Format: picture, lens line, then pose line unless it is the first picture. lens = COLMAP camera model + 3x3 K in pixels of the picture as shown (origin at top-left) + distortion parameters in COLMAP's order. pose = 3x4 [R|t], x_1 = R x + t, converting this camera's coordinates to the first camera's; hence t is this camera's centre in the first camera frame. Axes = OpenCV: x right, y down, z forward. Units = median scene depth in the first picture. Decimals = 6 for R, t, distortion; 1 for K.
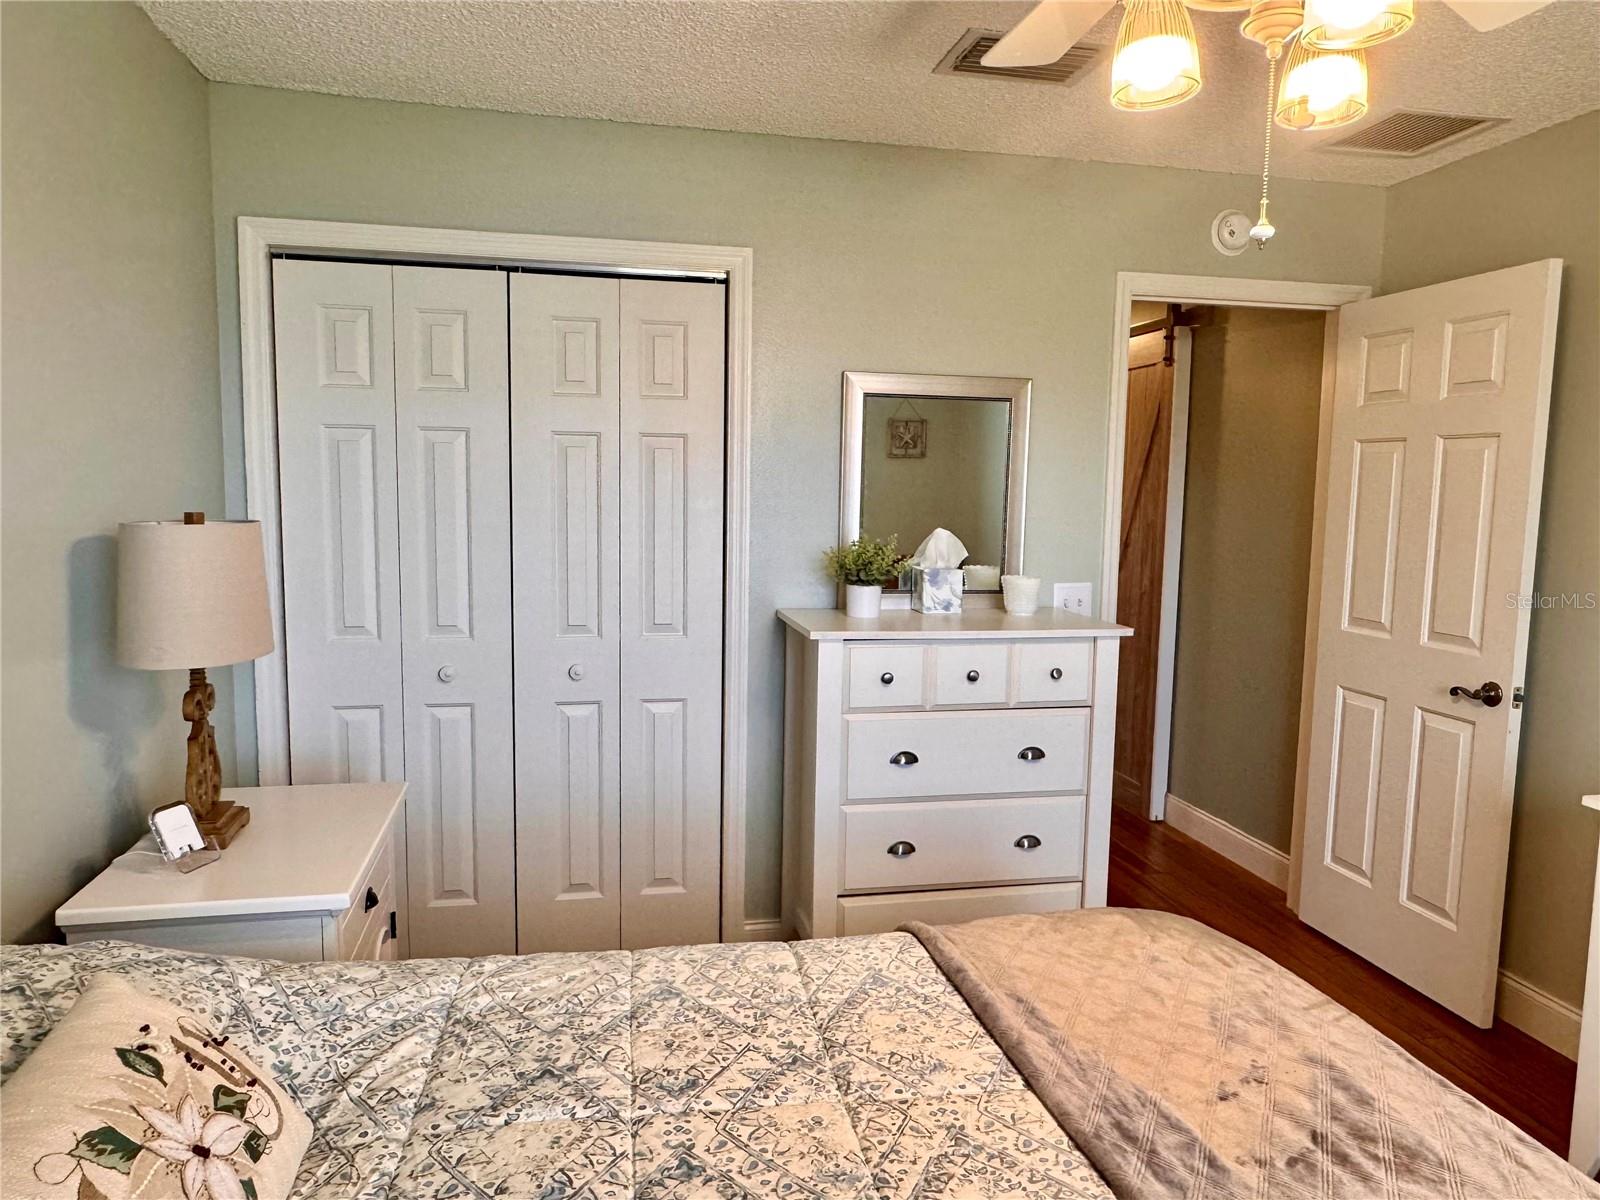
lens RADIAL K [[1088.2, 0, 795.3], [0, 1088.2, 596.1], [0, 0, 1]] dist [-0.004876, -0.000622]
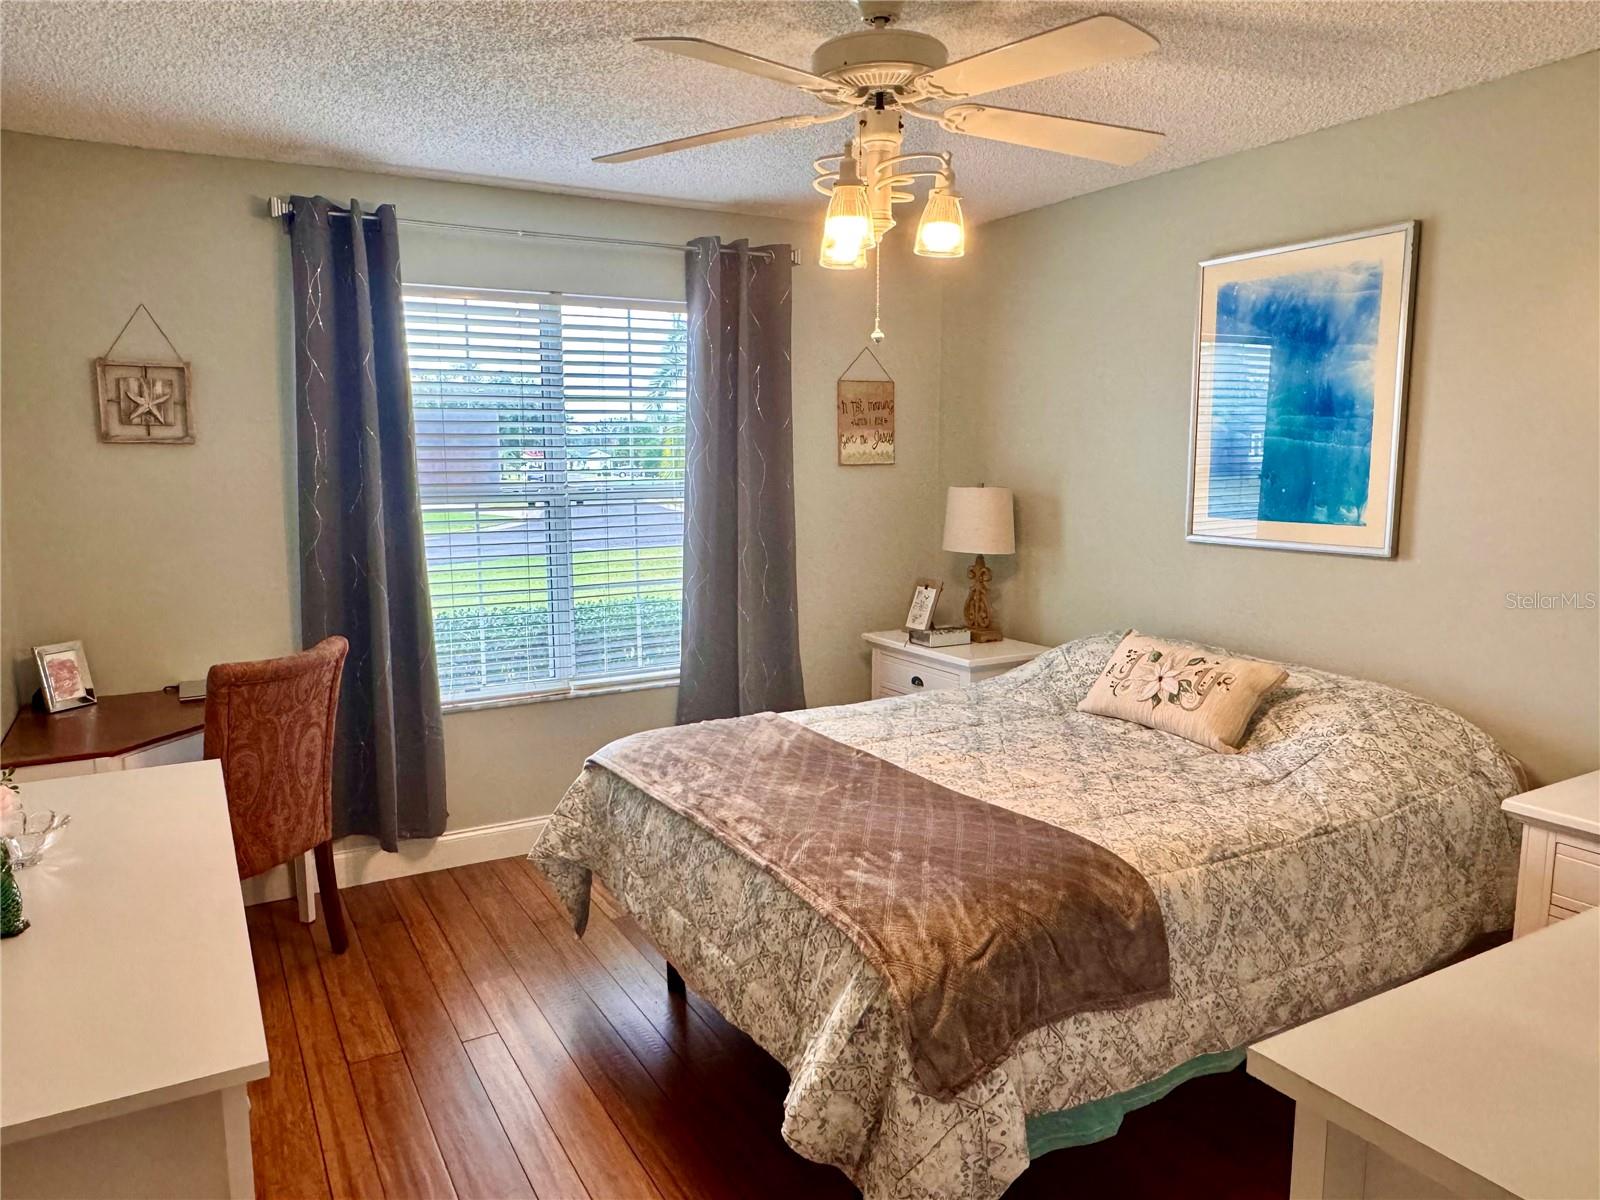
lens RADIAL K [[1078.2, 0, 767.4], [0, 1078.2, 610.7], [0, 0, 1]] dist [-0.008493, -0.003485]
pose [[-0.954886, 0.034362, -0.294978, 1.047568], [-0.039040, 0.970138, 0.239390, -0.283341], [0.294395, 0.240106, -0.925030, 2.473976]]
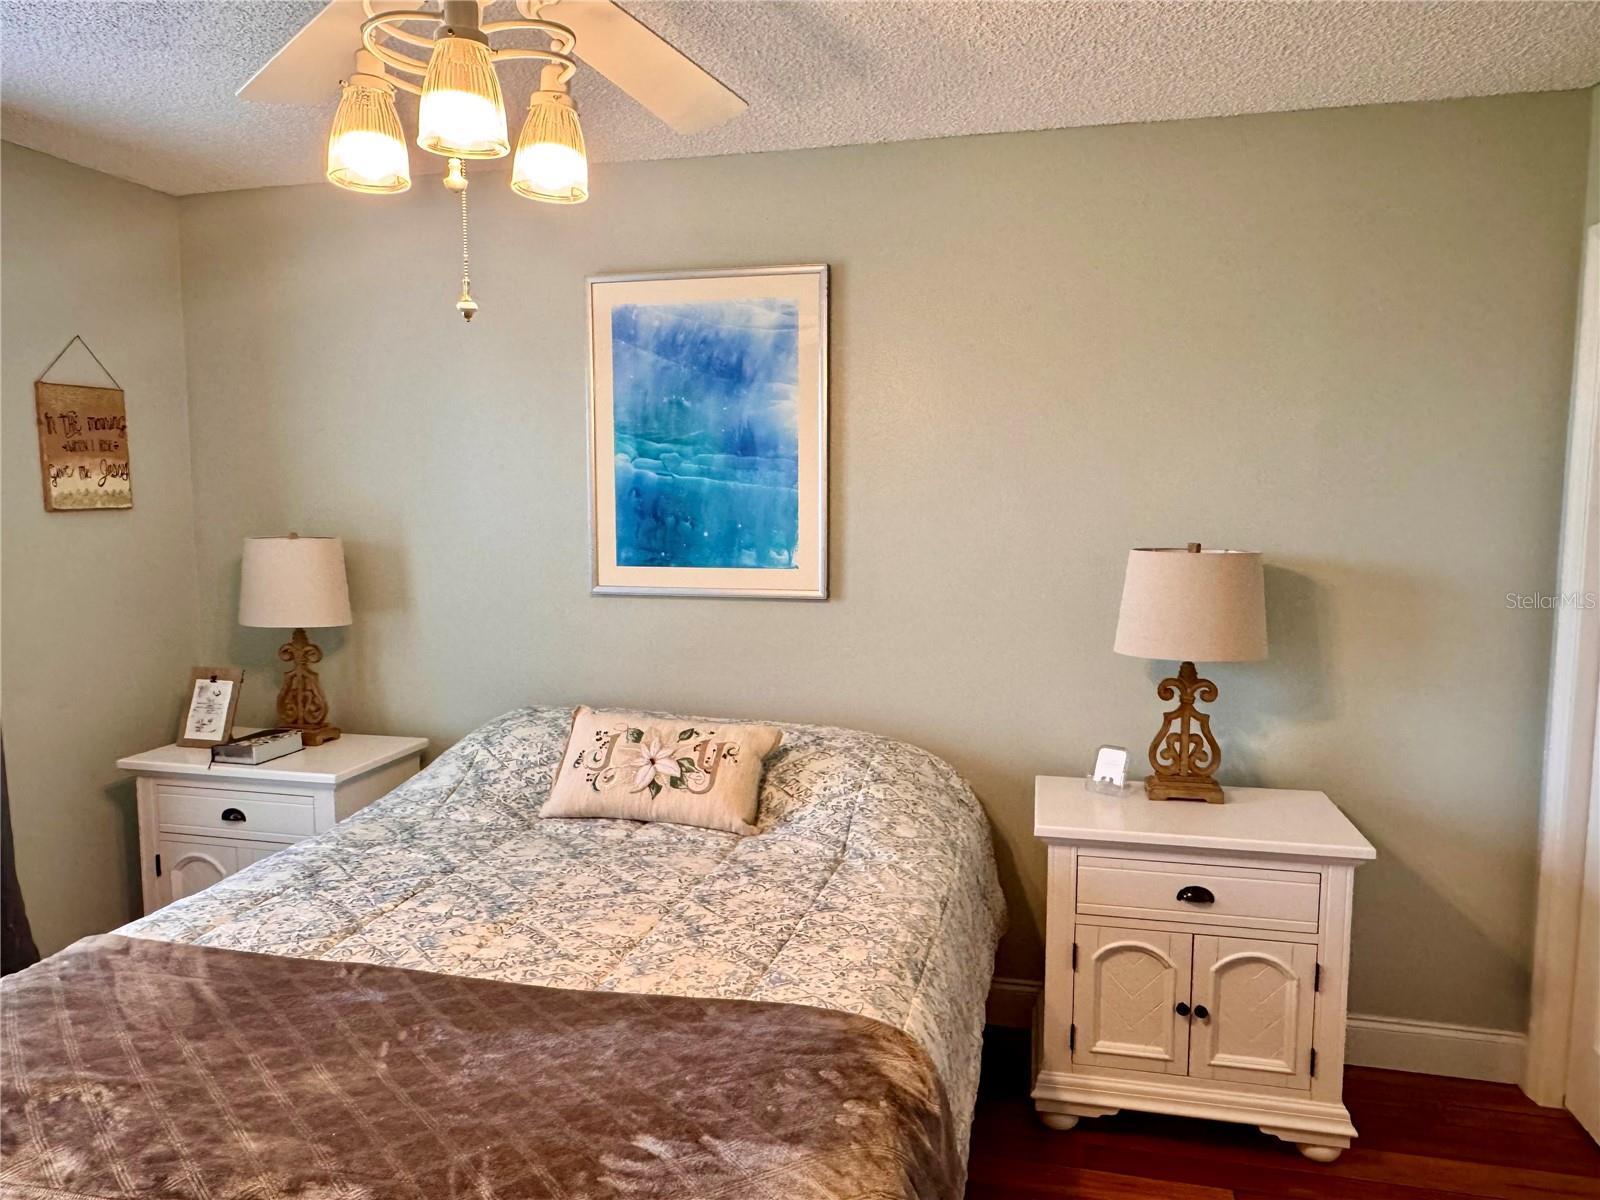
lens RADIAL K [[1088.2, 0, 795.3], [0, 1088.2, 596.1], [0, 0, 1]] dist [-0.004876, -0.000622]
pose [[-0.420924, 0.074869, -0.904001, 1.201552], [-0.101353, 0.986466, 0.128891, -0.197485], [0.901416, 0.145877, -0.407639, 1.640458]]
